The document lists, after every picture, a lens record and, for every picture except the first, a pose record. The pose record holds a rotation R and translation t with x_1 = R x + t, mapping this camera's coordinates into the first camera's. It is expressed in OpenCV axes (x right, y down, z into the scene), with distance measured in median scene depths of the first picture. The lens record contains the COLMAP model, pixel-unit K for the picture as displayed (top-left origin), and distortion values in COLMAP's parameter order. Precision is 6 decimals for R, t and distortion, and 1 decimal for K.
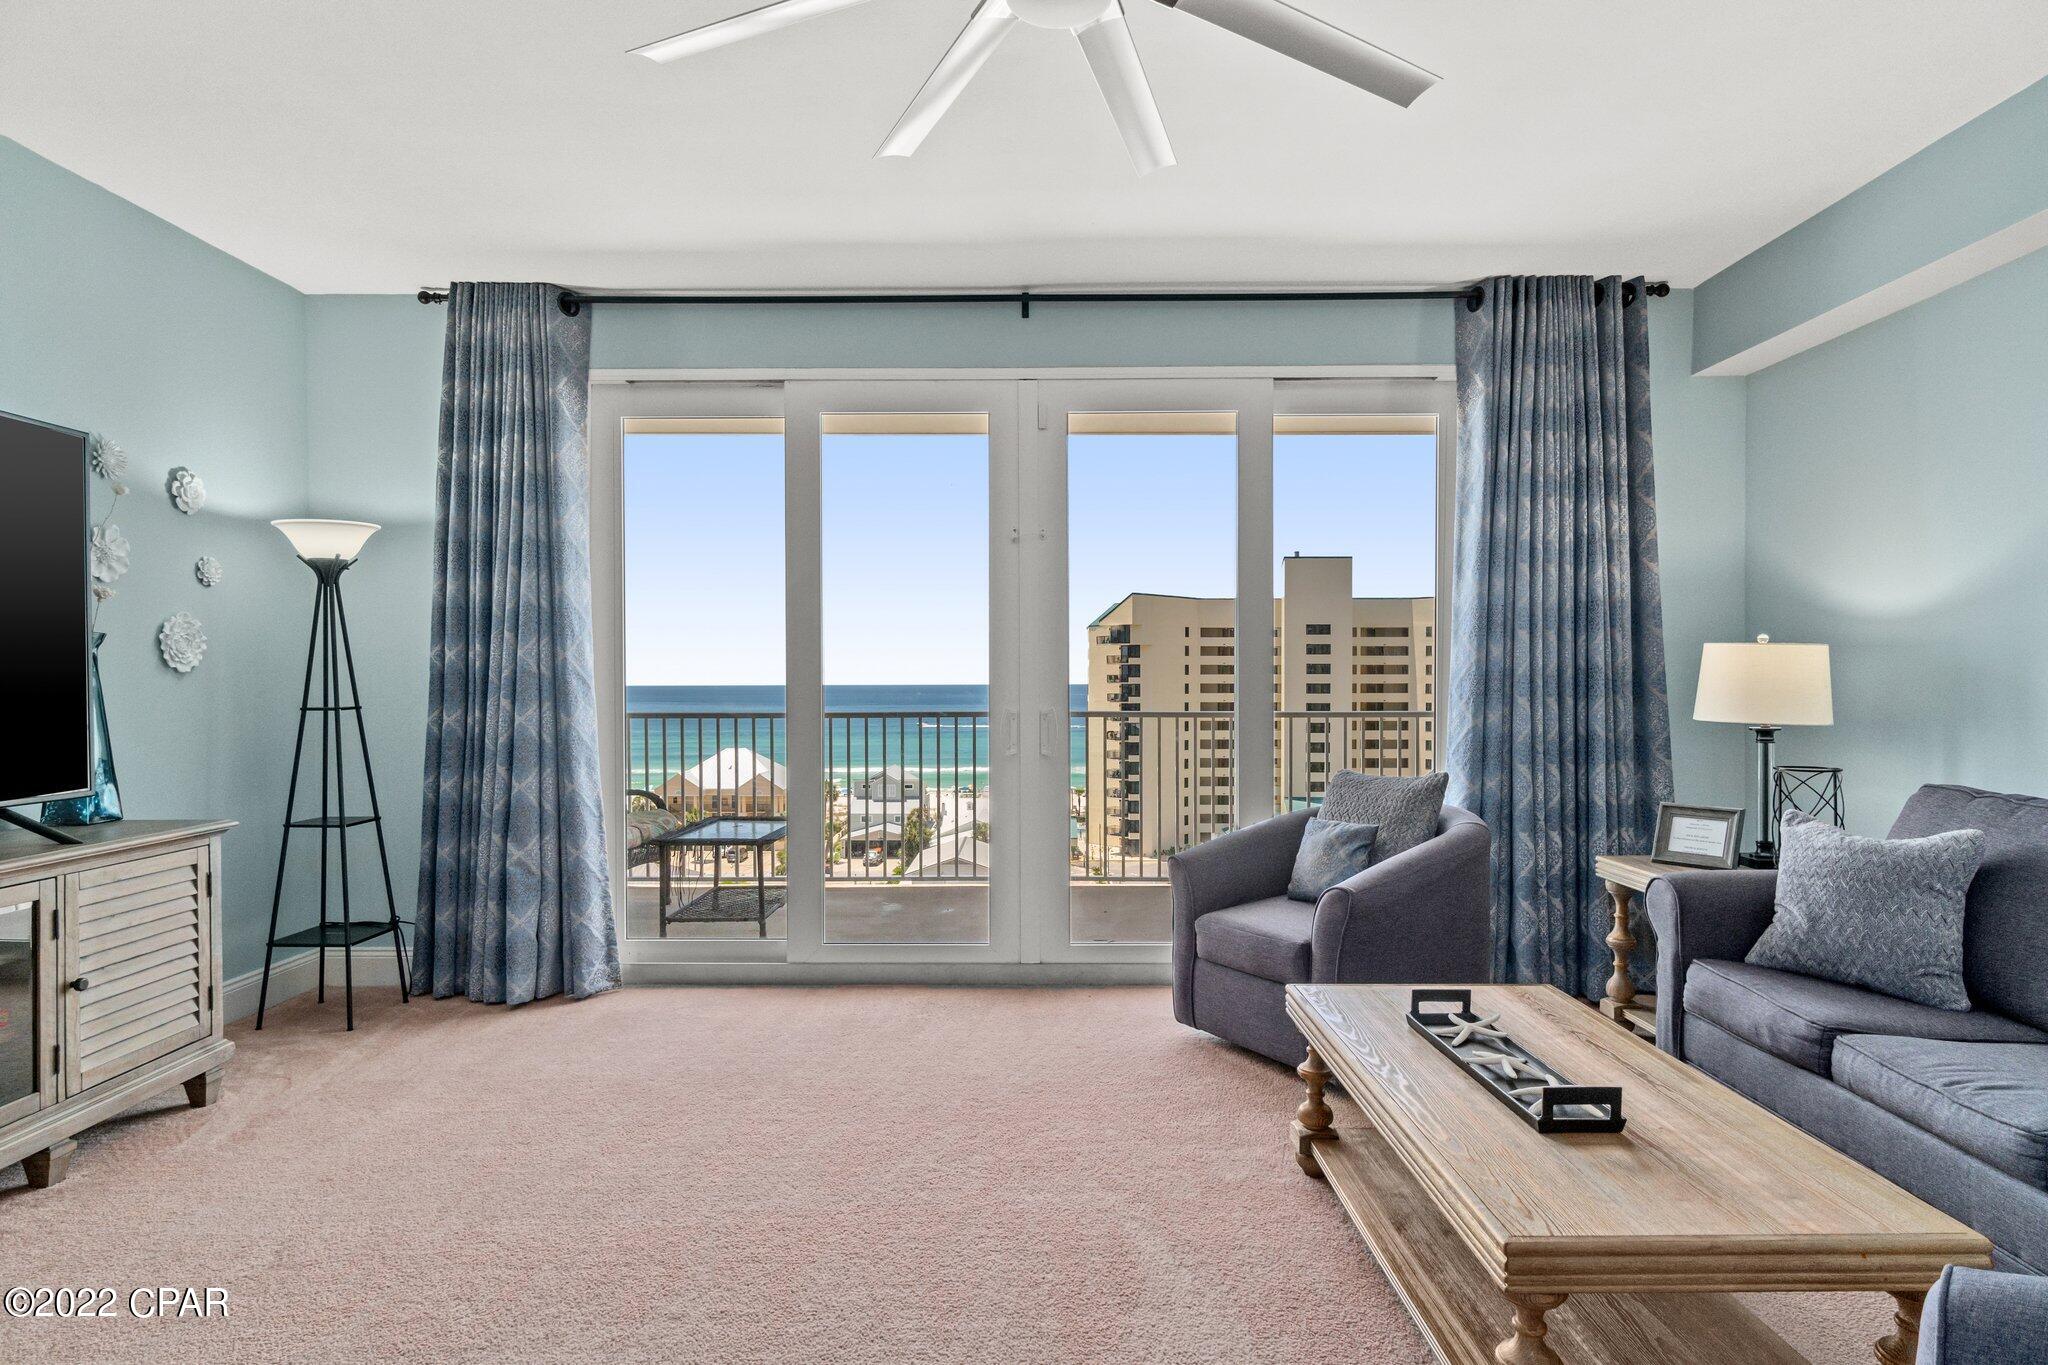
lens RADIAL K [[1129.7, 0, 1031.2], [0, 1129.7, 701.6], [0, 0, 1]] dist [-0.001093, 0.000567]
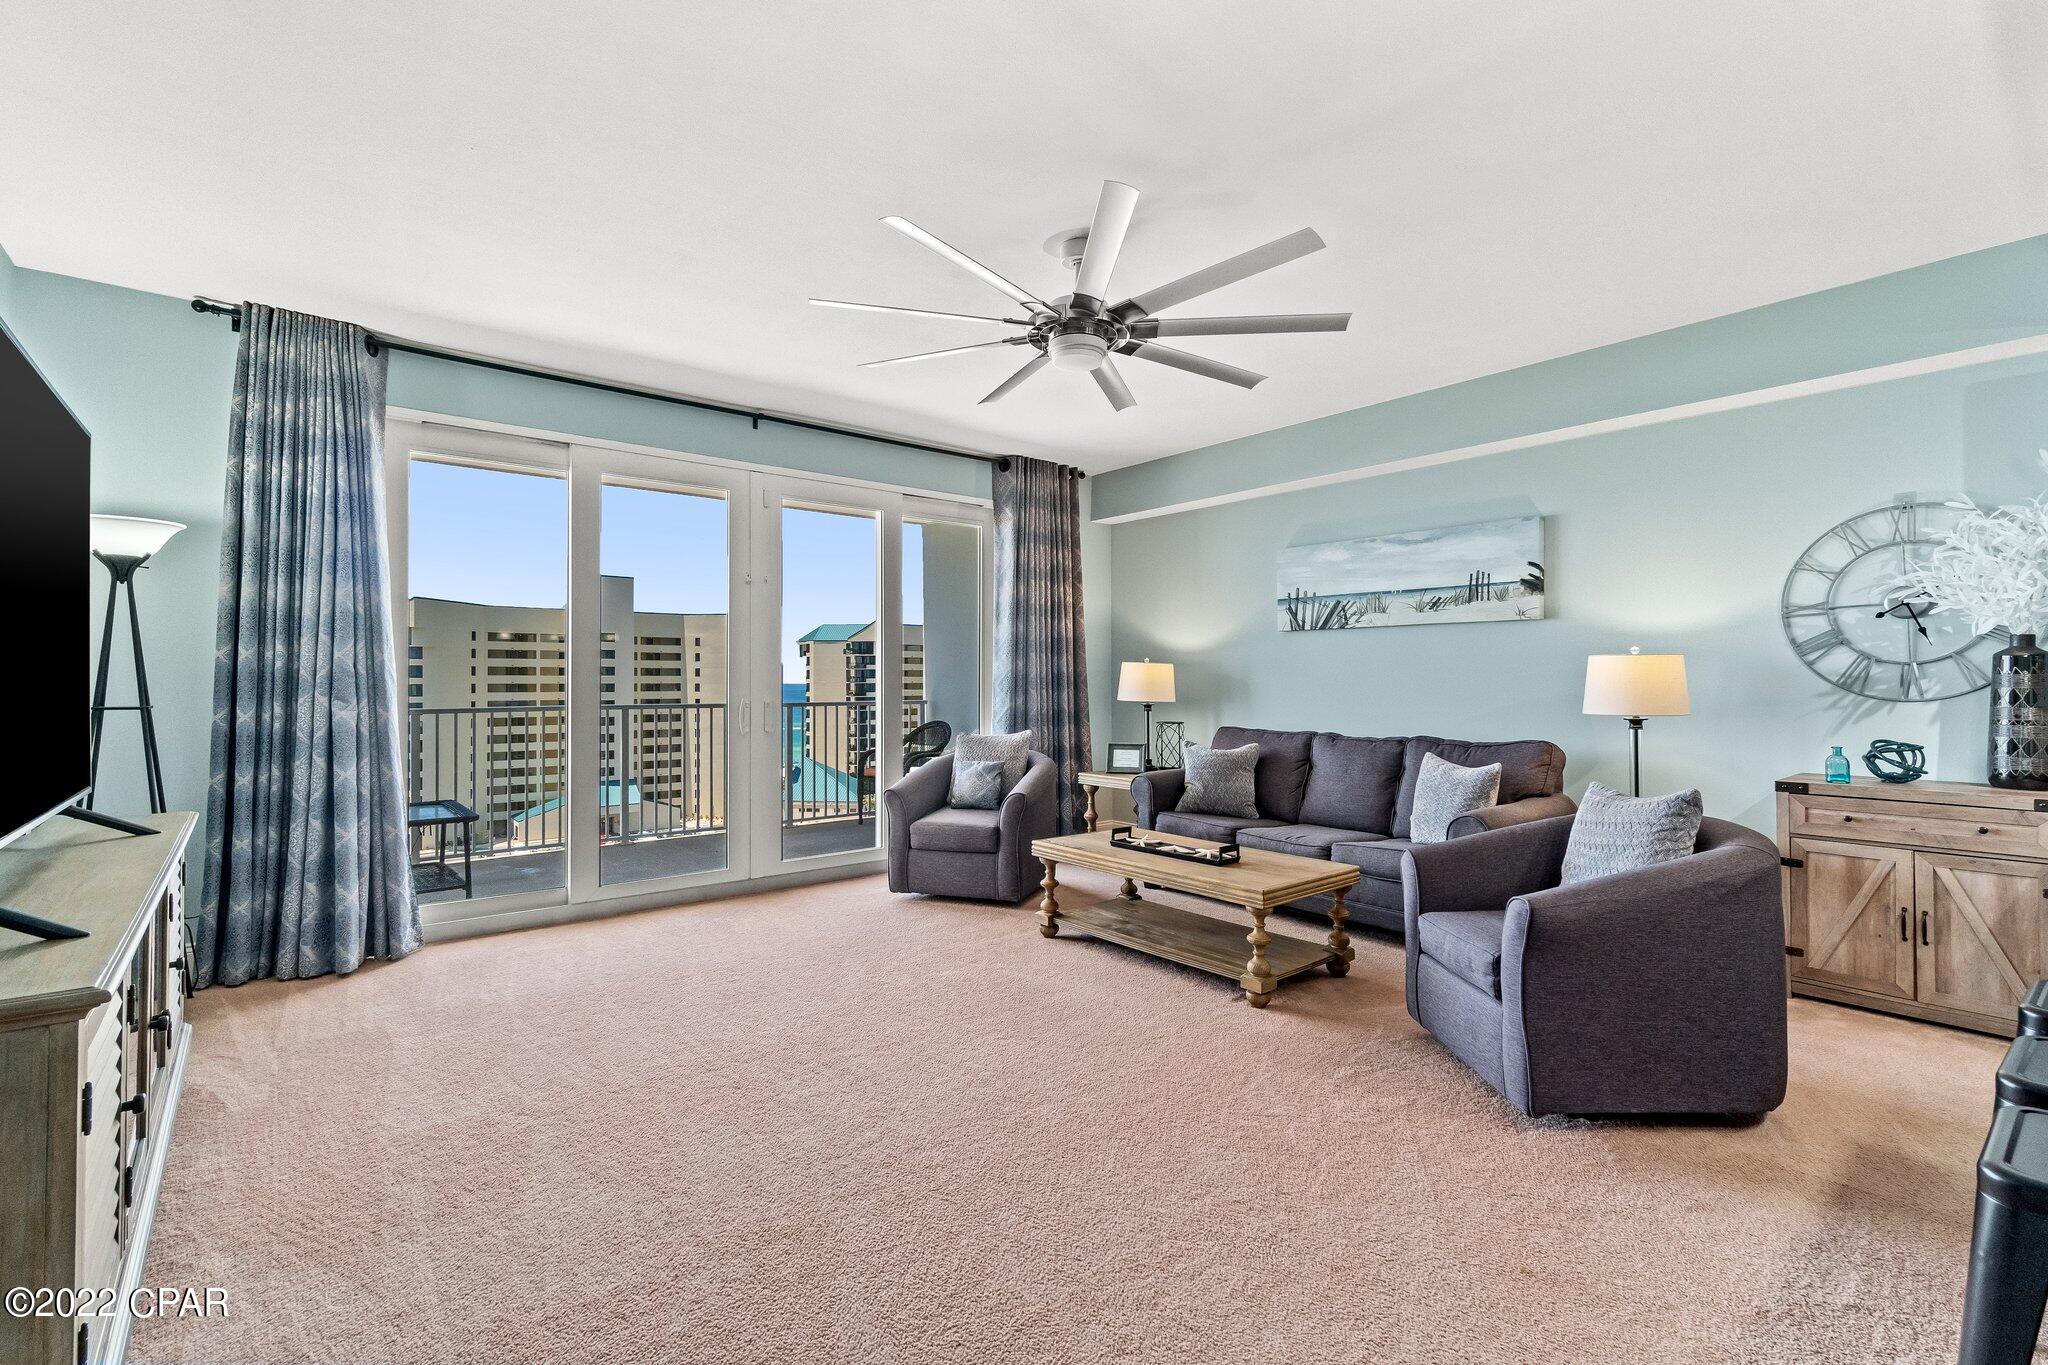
lens RADIAL K [[915.3, 0, 1027.3], [0, 915.3, 677.3], [0, 0, 1]] dist [0.001593, -0.000281]
pose [[0.767552, 0.003682, 0.640976, -0.504543], [0.010939, 0.999763, -0.018841, 0.003409], [-0.640894, 0.021473, 0.767329, -0.116969]]
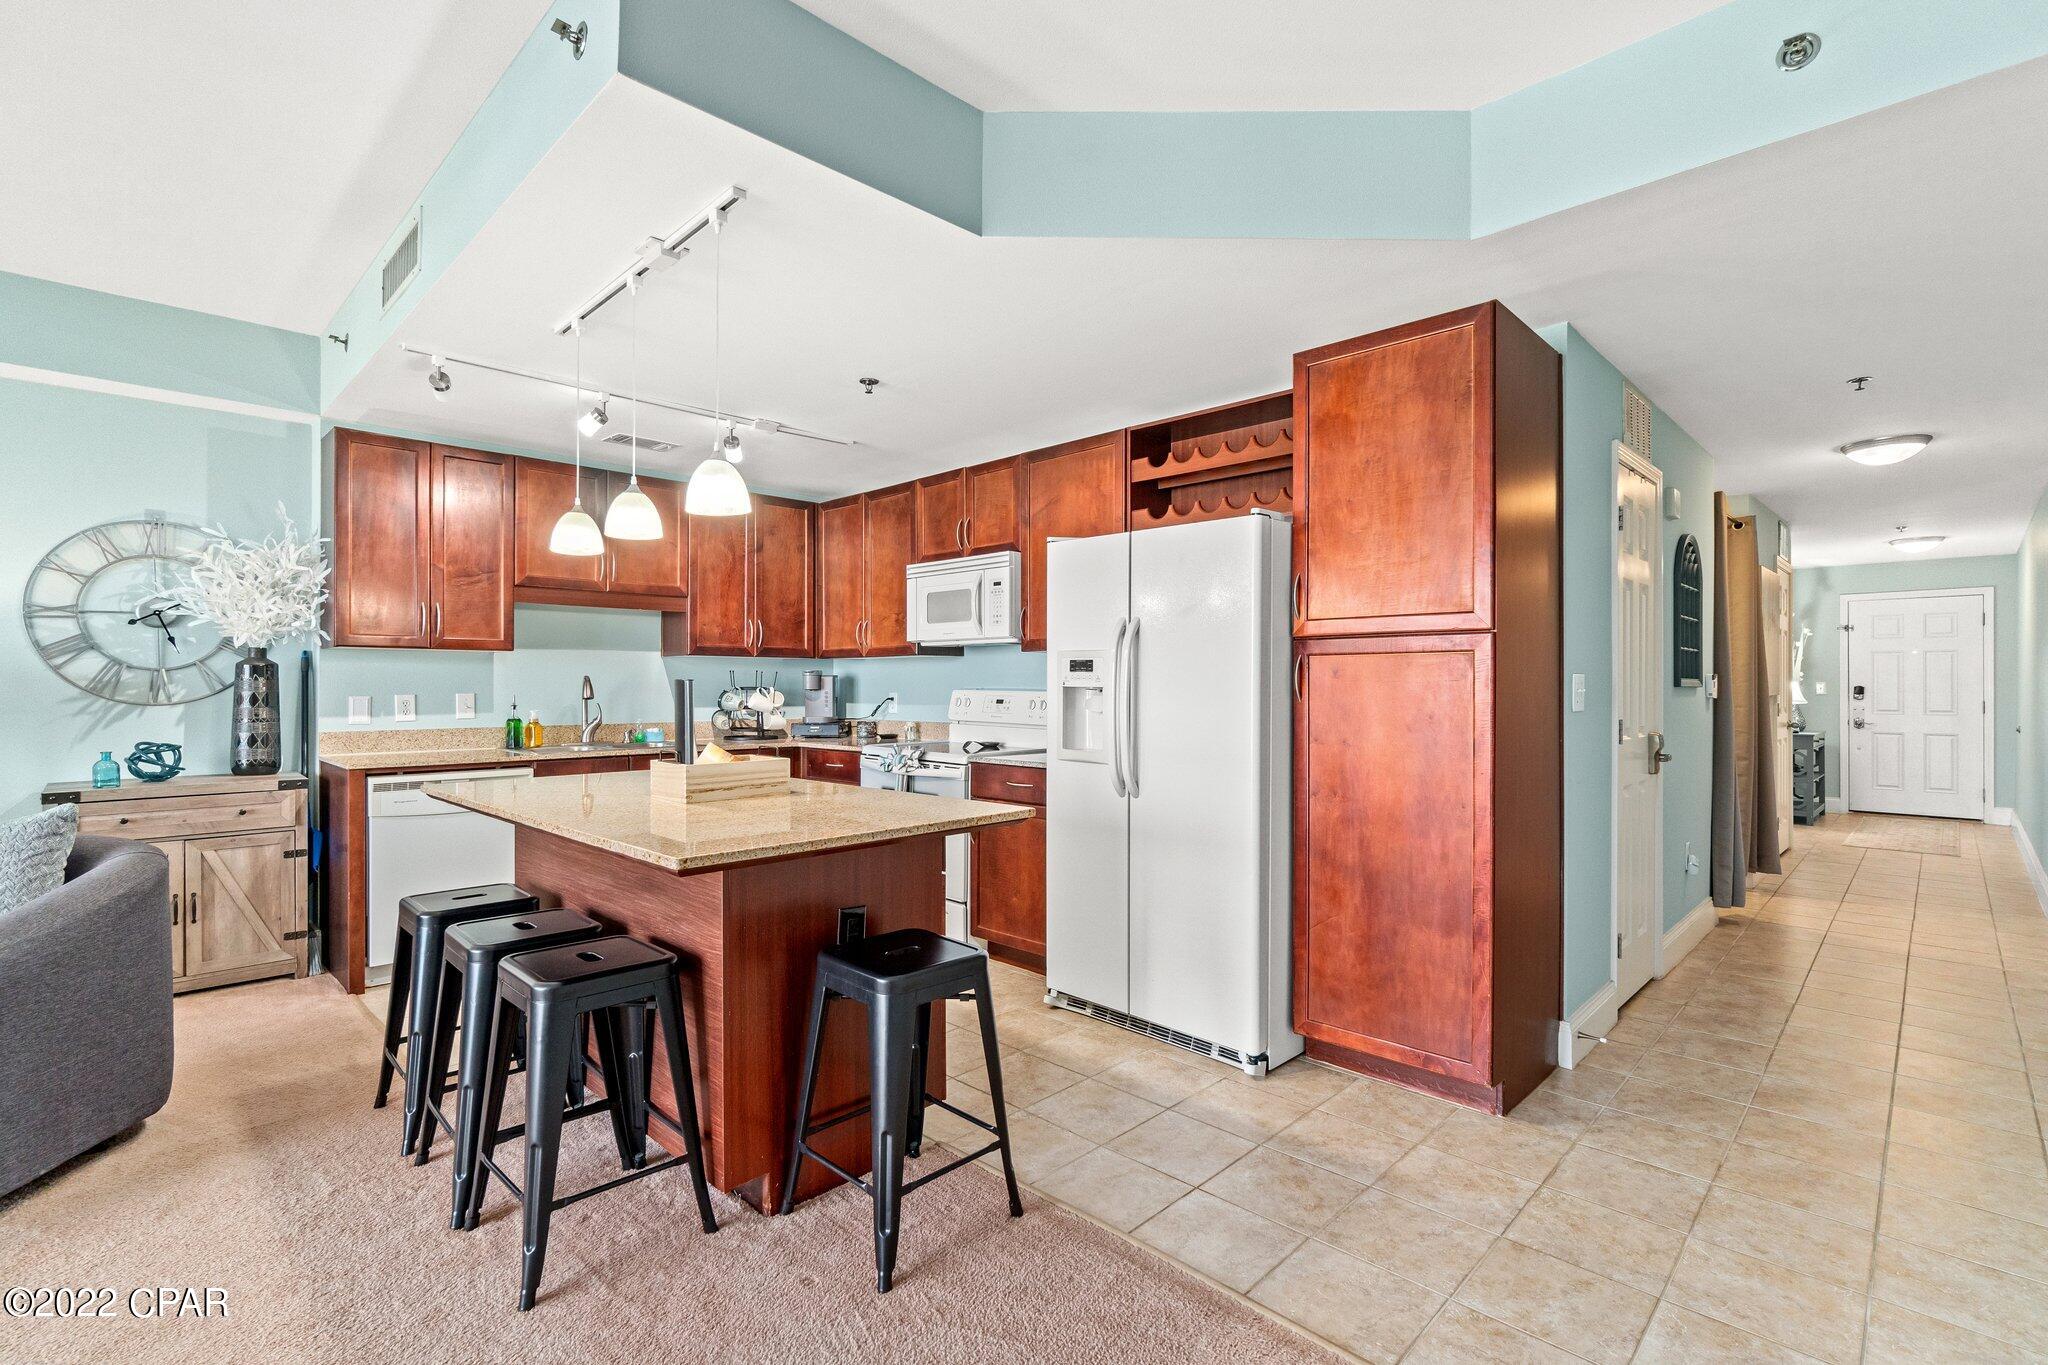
lens RADIAL K [[934.7, 0, 1027.1], [0, 934.7, 683.1], [0, 0, 1]] dist [-0.017422, 0.006683]
pose [[-0.715061, 0.001751, 0.699060, -0.591749], [0.012818, 0.999862, 0.010607, -0.001593], [-0.698944, 0.016545, -0.714985, 0.061028]]
